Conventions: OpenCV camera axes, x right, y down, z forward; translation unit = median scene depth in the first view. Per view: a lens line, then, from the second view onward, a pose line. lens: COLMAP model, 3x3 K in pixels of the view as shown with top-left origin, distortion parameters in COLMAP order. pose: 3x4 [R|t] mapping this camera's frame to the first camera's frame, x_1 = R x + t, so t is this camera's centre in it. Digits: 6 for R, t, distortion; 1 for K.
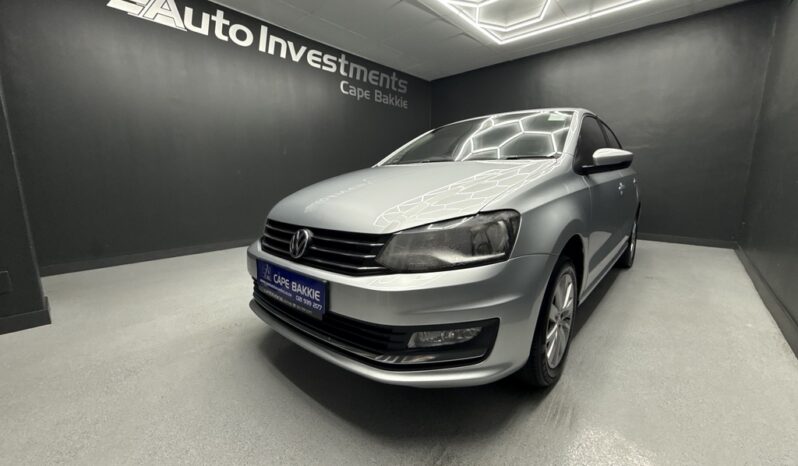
lens RADIAL K [[316.7, 0, 397.5], [0, 316.7, 228.8], [0, 0, 1]] dist [-0.001641, 0.000315]
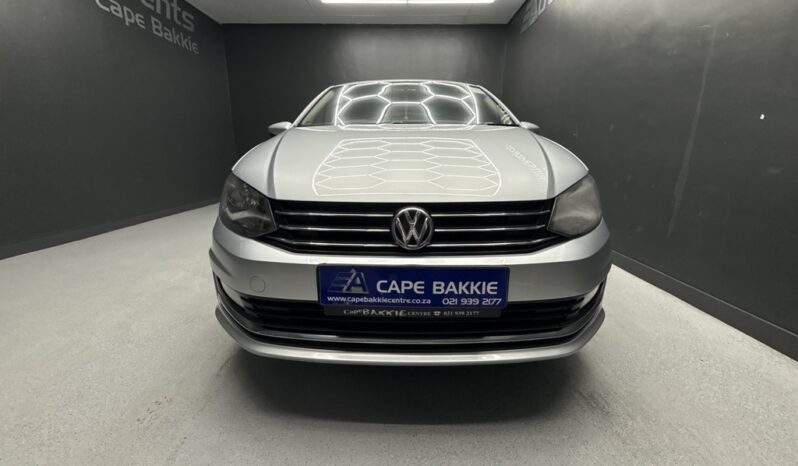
lens RADIAL K [[316.7, 0, 395.6], [0, 316.7, 229.2], [0, 0, 1]] dist [-0.001641, 0.000315]
pose [[0.758669, -0.143128, 0.635559, -0.192552], [0.090551, 0.989266, 0.114691, -0.008303], [-0.645152, -0.029462, 0.763486, 0.122578]]
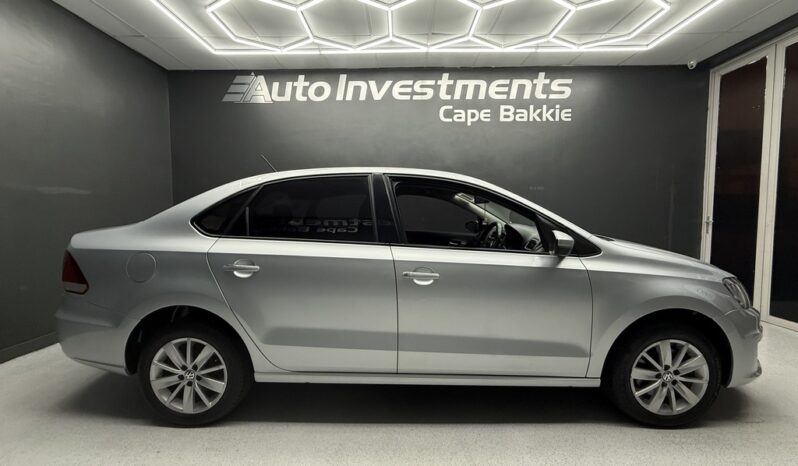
lens RADIAL K [[316.7, 0, 398.9], [0, 316.7, 231.4], [0, 0, 1]] dist [-0.001641, 0.000315]
pose [[0.660581, 0.047871, -0.749227, 0.362001], [-0.116721, 0.992379, -0.039505, -0.118338], [0.741626, 0.113547, 0.661134, 0.441631]]
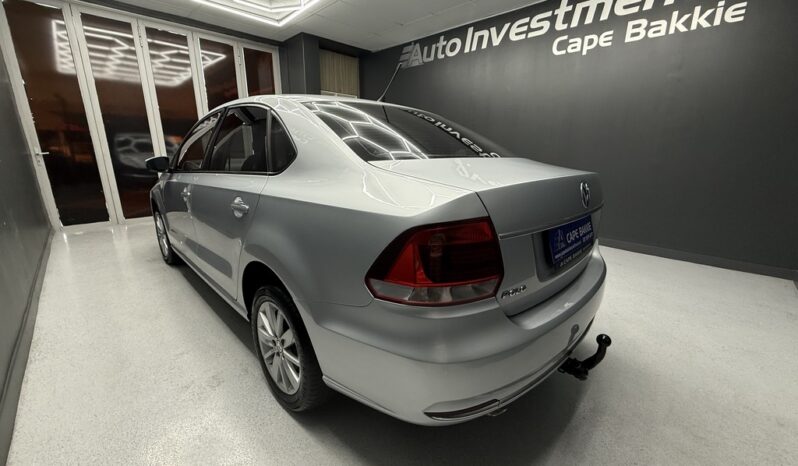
lens RADIAL K [[316.7, 0, 404.9], [0, 316.7, 232.8], [0, 0, 1]] dist [-0.001641, 0.000315]
pose [[-0.033464, 0.241741, -0.969764, 0.693969], [-0.177320, 0.953477, 0.243800, -0.146705], [0.983584, 0.180117, 0.010959, 0.727358]]
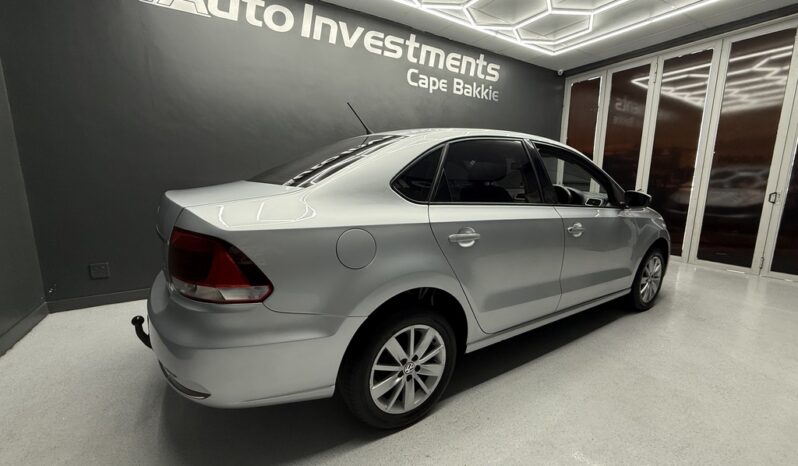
lens RADIAL K [[316.7, 0, 400.4], [0, 316.7, 229.8], [0, 0, 1]] dist [-0.001641, 0.000315]
pose [[0.959874, 0.059682, -0.274008, 0.041286], [-0.057285, 0.998217, 0.016751, -0.083790], [0.274519, -0.000383, 0.961582, 0.244299]]
